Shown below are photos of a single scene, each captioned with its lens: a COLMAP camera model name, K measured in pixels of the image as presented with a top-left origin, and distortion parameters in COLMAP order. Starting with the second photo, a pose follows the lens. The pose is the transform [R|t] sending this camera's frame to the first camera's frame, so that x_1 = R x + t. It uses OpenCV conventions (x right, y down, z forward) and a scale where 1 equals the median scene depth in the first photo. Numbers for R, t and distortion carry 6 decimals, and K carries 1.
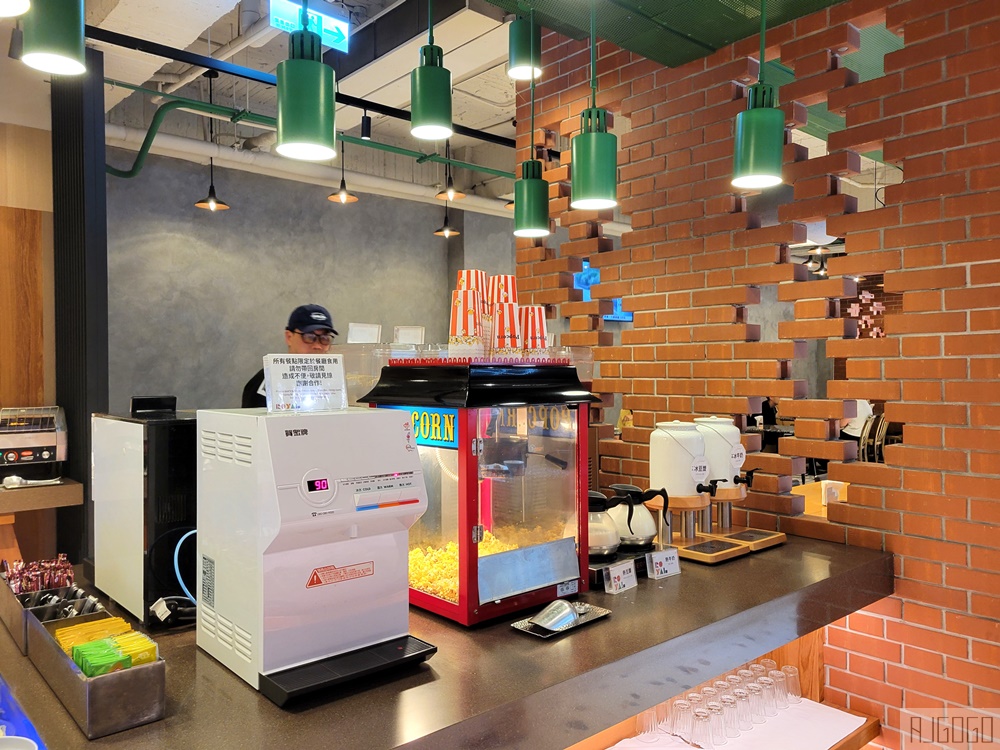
lens RADIAL K [[760.5, 0, 499.7], [0, 760.5, 359.0], [0, 0, 1]] dist [0.054751, -0.059521]
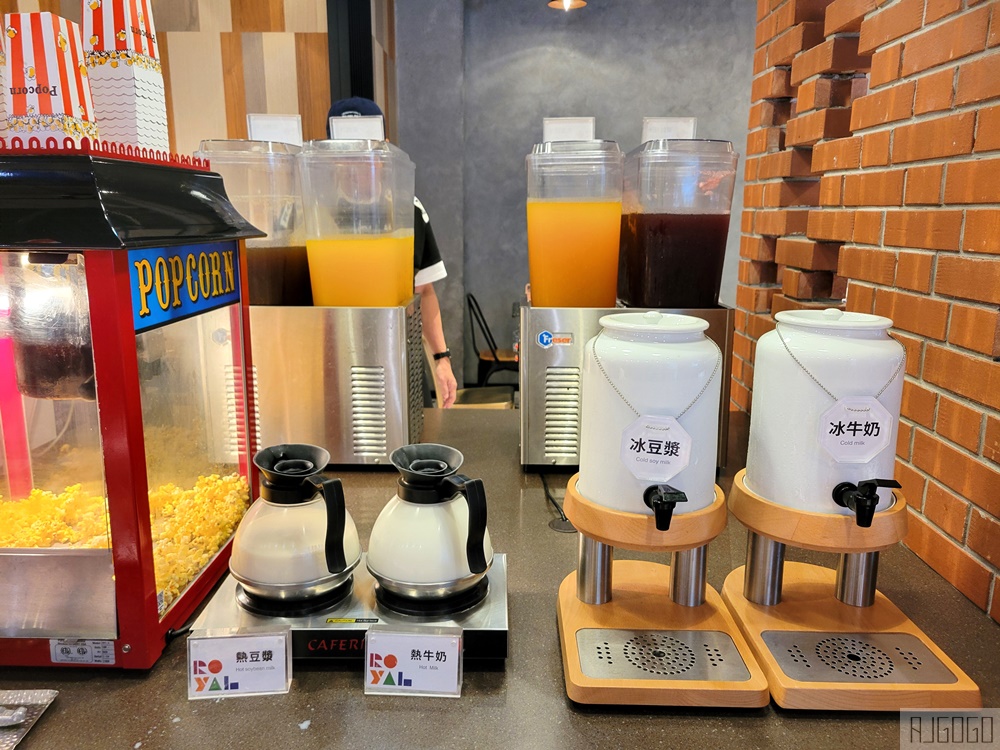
lens RADIAL K [[760.5, 0, 499.7], [0, 760.5, 359.0], [0, 0, 1]] dist [0.054751, -0.059521]
pose [[0.722299, 0.138107, -0.677650, 0.182434], [0.000383, 0.979778, 0.200090, 0.012021], [0.691580, -0.144784, 0.707640, 0.283152]]
